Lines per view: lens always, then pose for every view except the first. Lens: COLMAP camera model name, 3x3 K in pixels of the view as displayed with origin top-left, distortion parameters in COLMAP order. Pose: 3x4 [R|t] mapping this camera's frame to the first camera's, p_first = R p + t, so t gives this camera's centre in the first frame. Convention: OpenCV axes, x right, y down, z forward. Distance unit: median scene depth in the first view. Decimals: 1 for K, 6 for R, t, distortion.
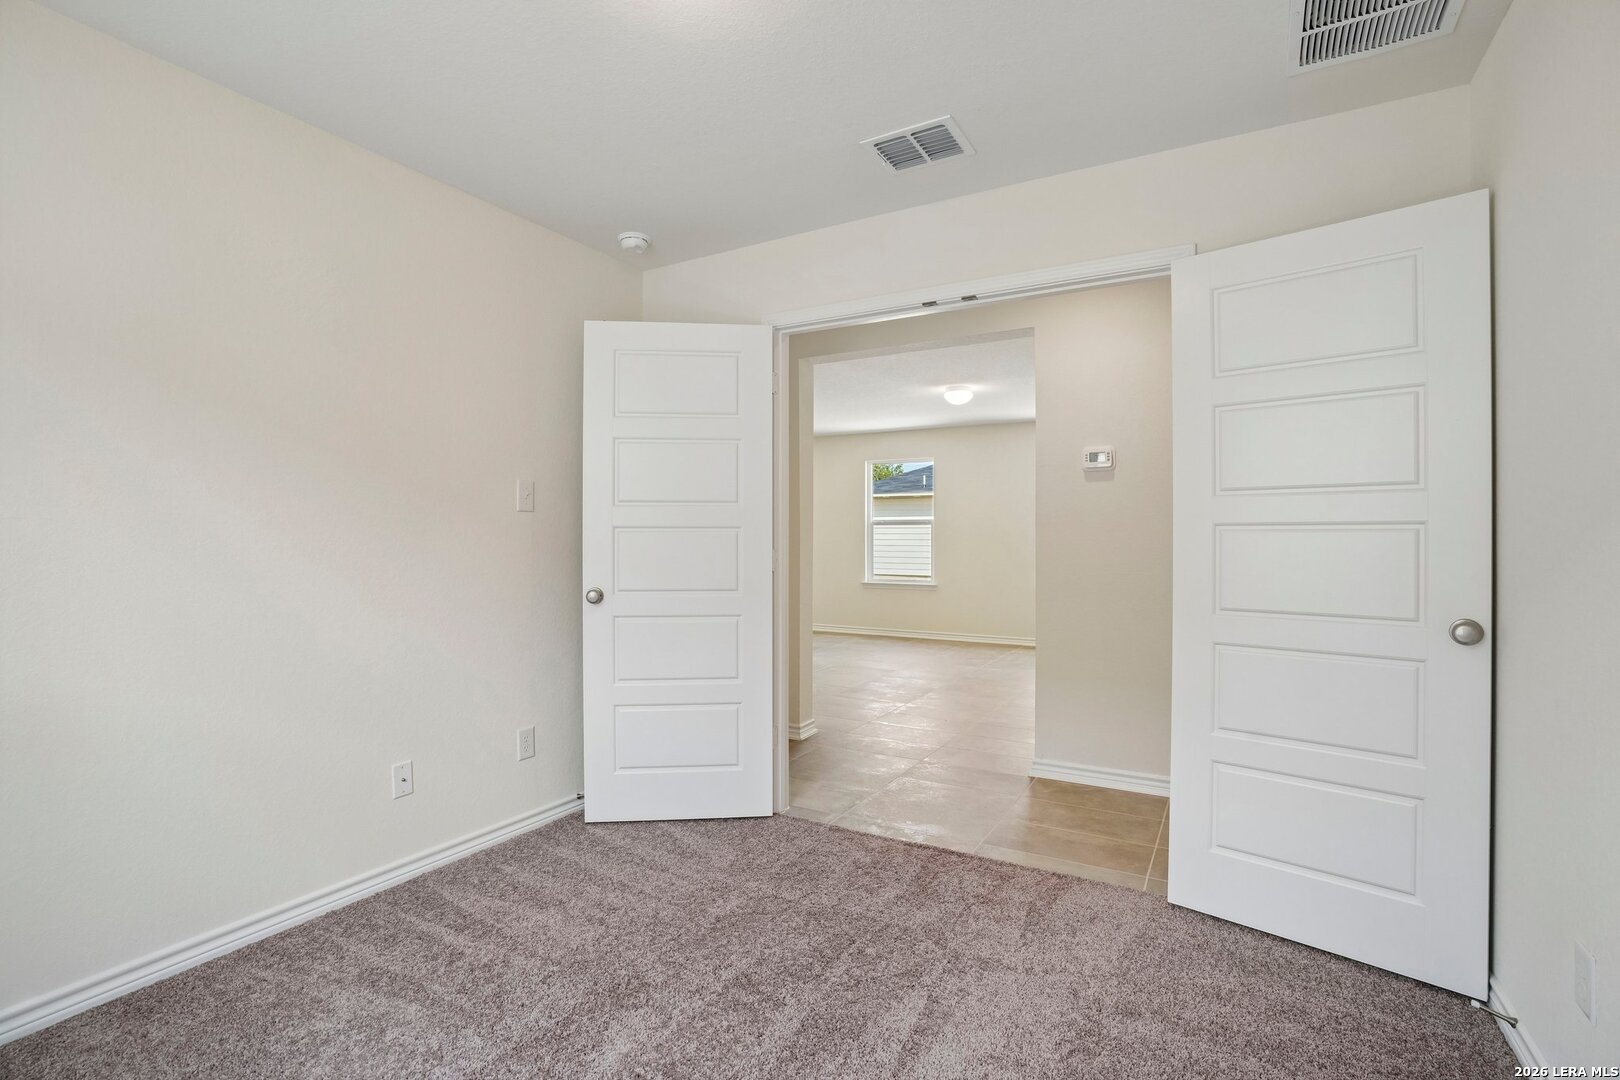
lens RADIAL K [[746.1, 0, 805.7], [0, 746.1, 534.9], [0, 0, 1]] dist [-0.066935, 0.023960]
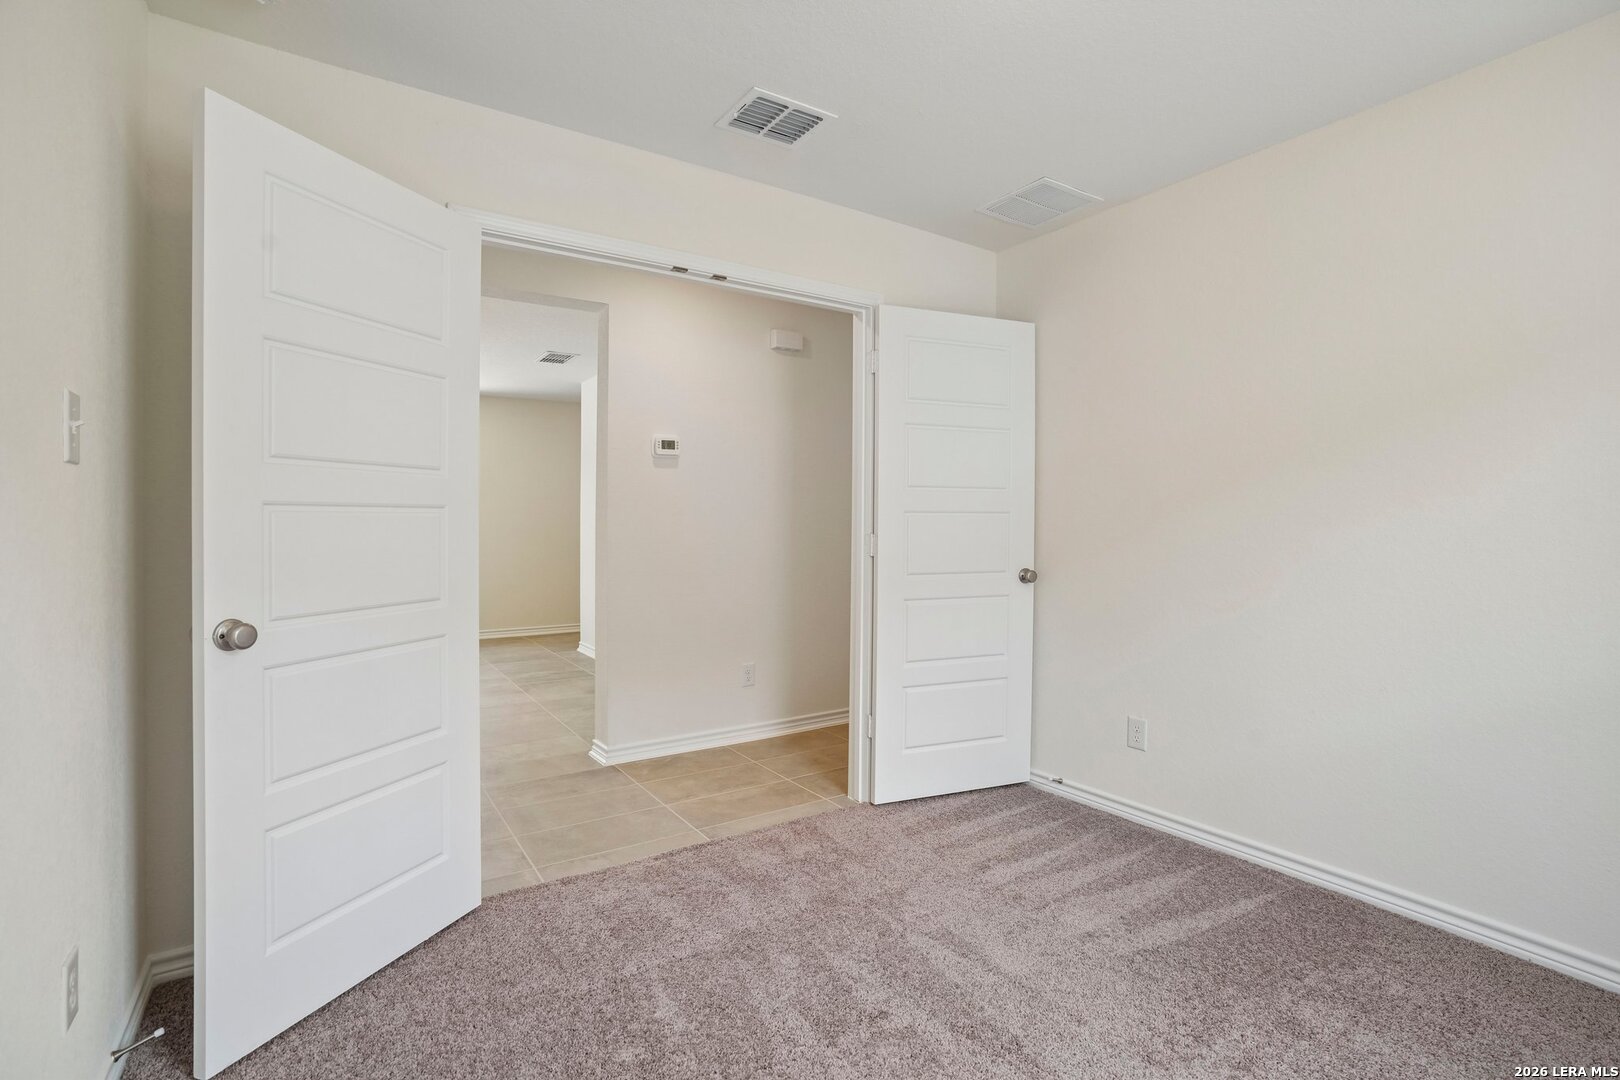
lens RADIAL K [[746.1, 0, 805.7], [0, 746.1, 534.9], [0, 0, 1]] dist [-0.066935, 0.023960]
pose [[0.440058, -0.017079, 0.897807, -0.594250], [-0.003305, 0.999782, 0.020639, 0.000824], [-0.897963, -0.012050, 0.439906, 0.443258]]
